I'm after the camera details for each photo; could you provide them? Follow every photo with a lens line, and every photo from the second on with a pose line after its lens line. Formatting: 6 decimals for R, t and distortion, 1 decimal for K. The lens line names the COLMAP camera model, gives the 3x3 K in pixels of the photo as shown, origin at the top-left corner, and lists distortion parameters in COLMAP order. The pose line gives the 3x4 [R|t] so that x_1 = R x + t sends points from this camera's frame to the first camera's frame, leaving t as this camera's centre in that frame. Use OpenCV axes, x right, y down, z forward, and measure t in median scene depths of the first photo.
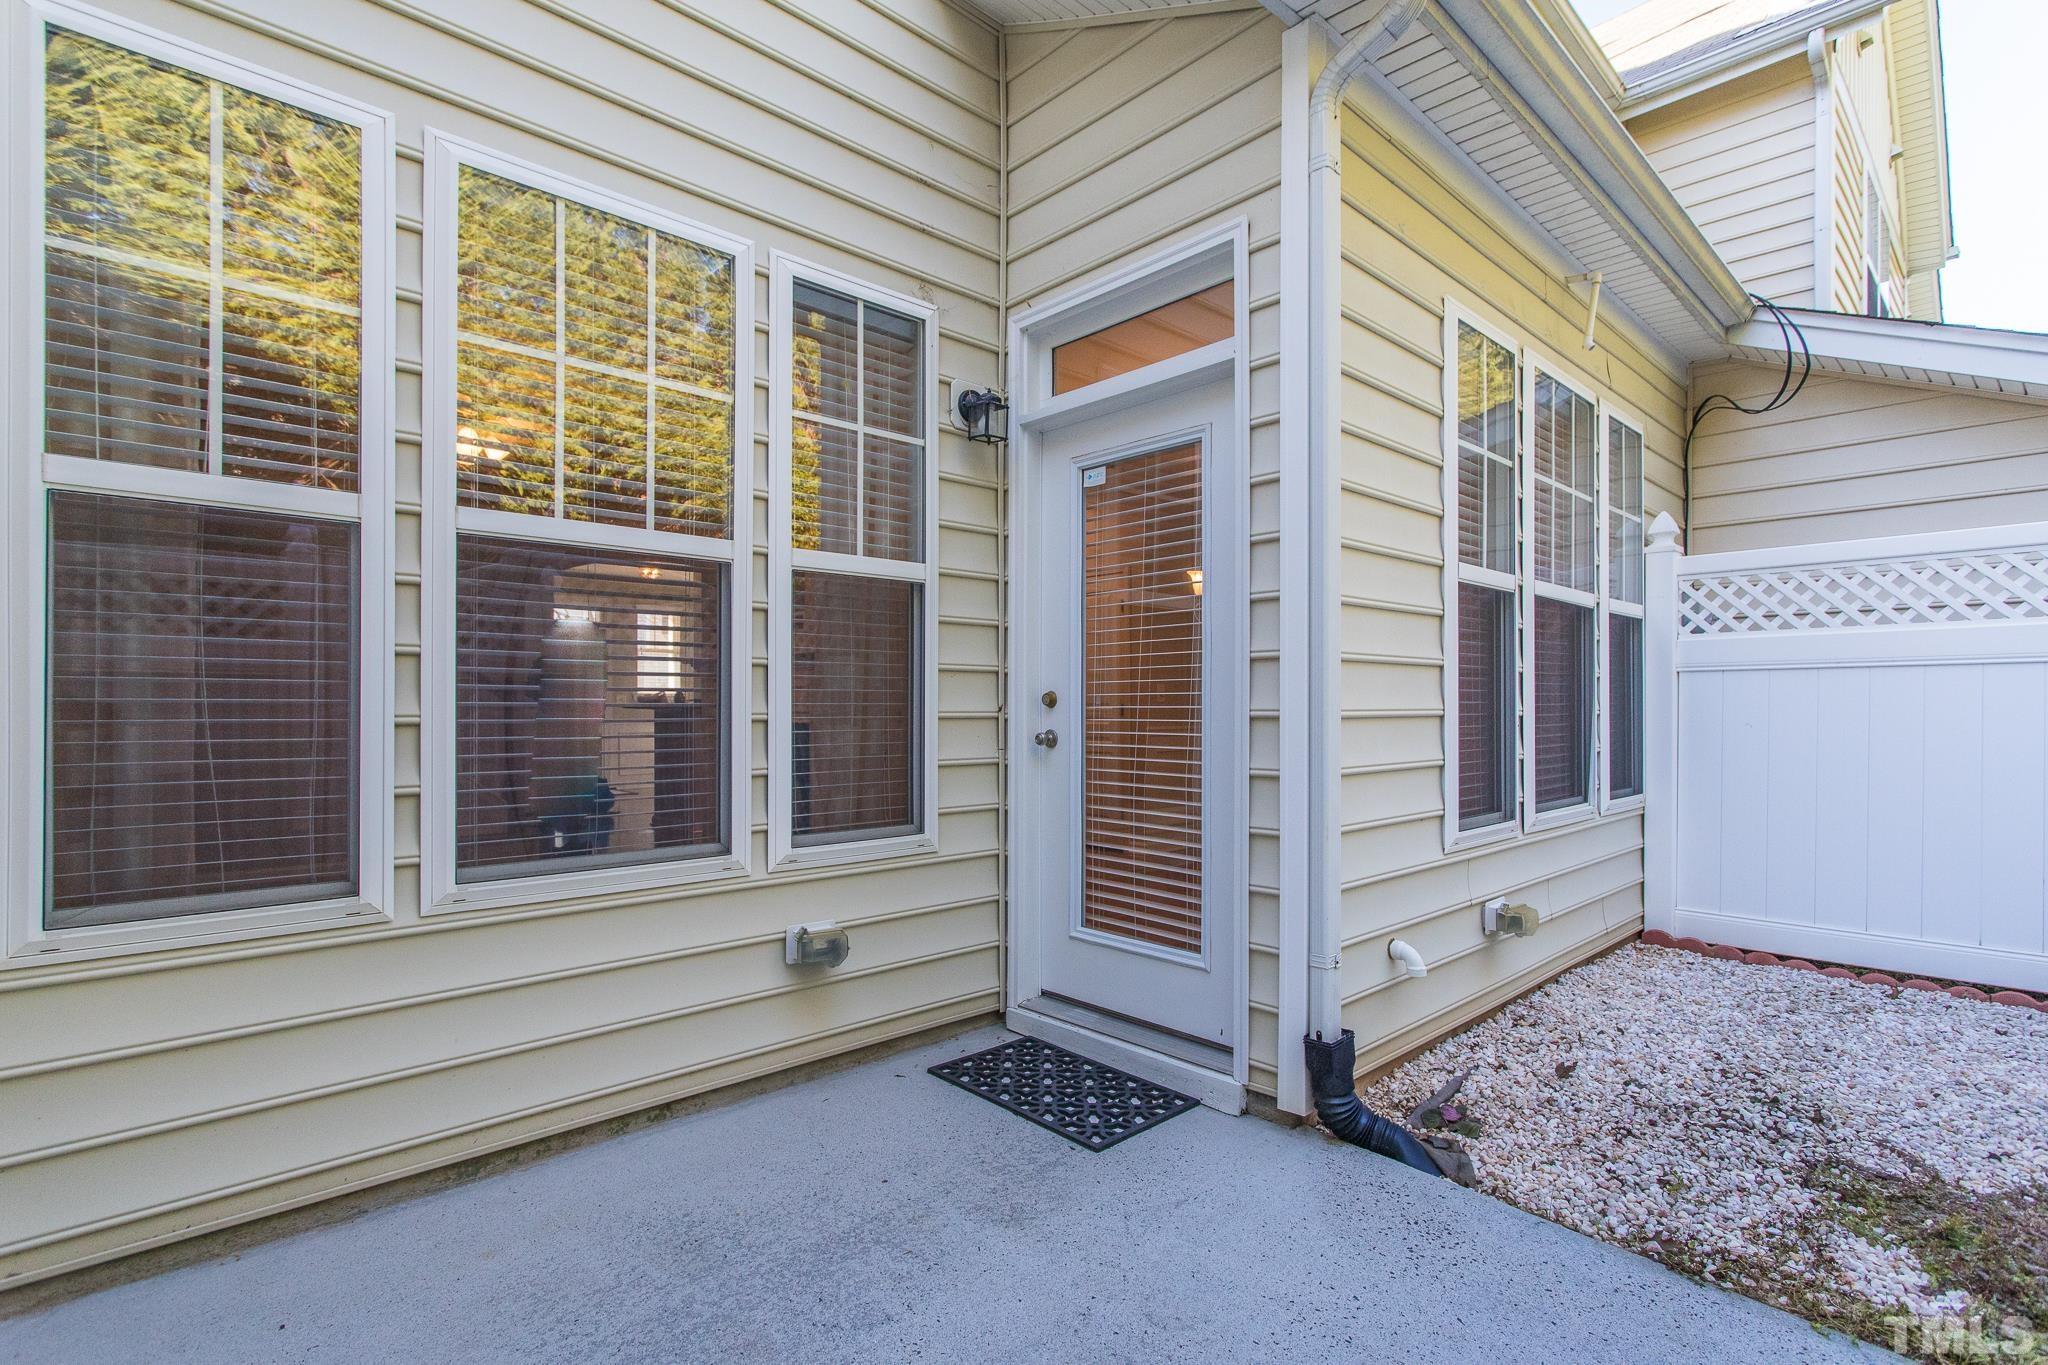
lens RADIAL K [[981.1, 0, 1034.8], [0, 981.1, 688.8], [0, 0, 1]] dist [0.004395, 0.000062]
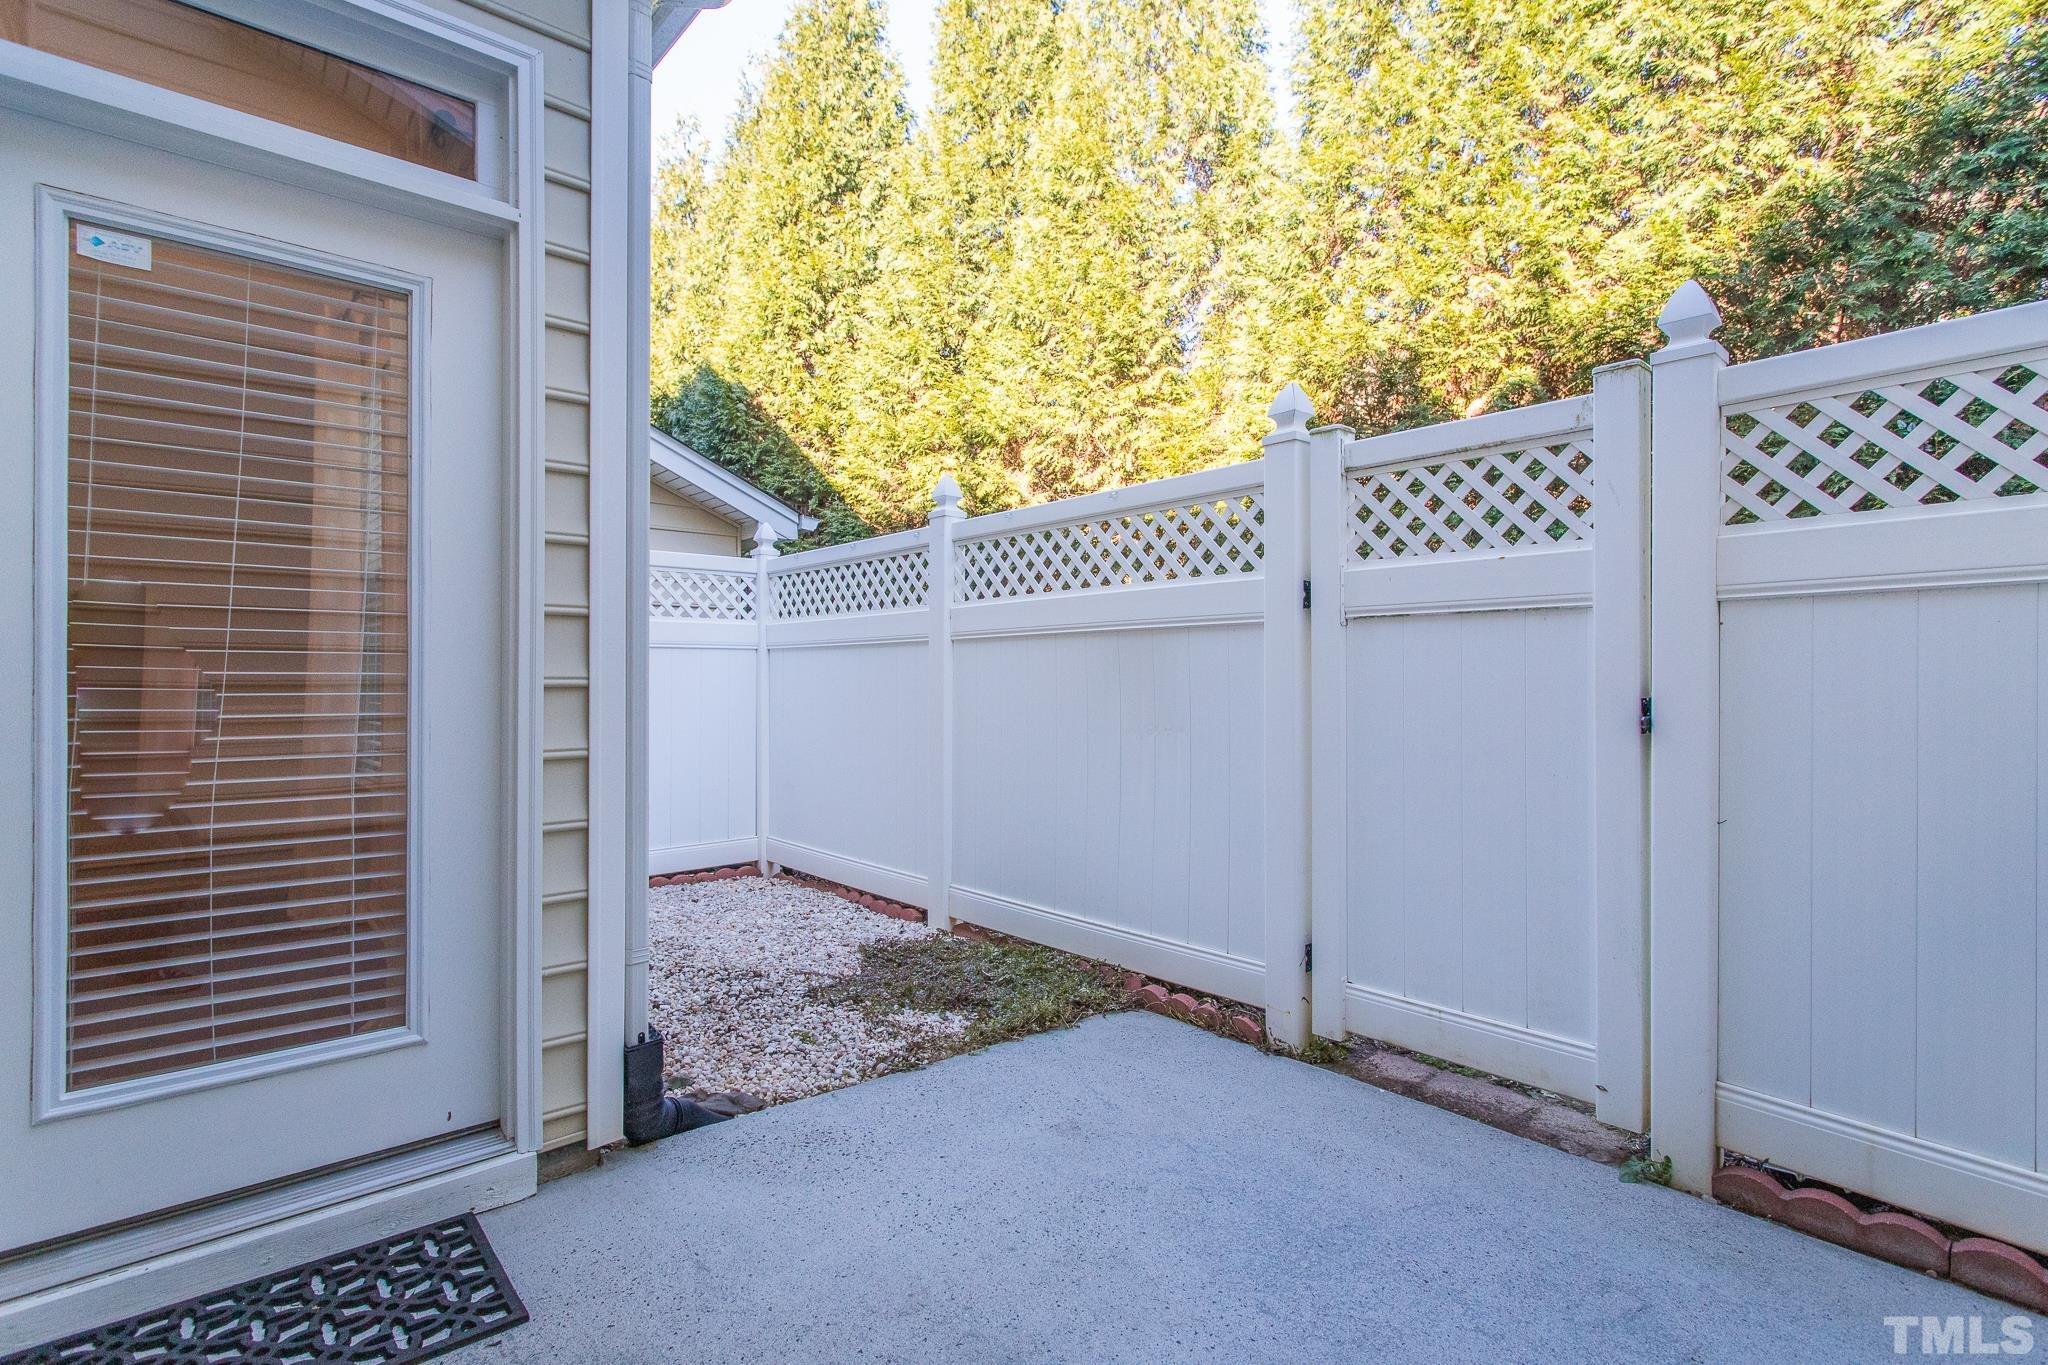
lens RADIAL K [[981.1, 0, 1014.3], [0, 981.1, 679.1], [0, 0, 1]] dist [0.004395, 0.000062]
pose [[0.042690, 0.000933, 0.999088, -0.564453], [-0.015568, 0.999879, -0.000269, 0.017269], [-0.998967, -0.015542, 0.042700, 0.589576]]
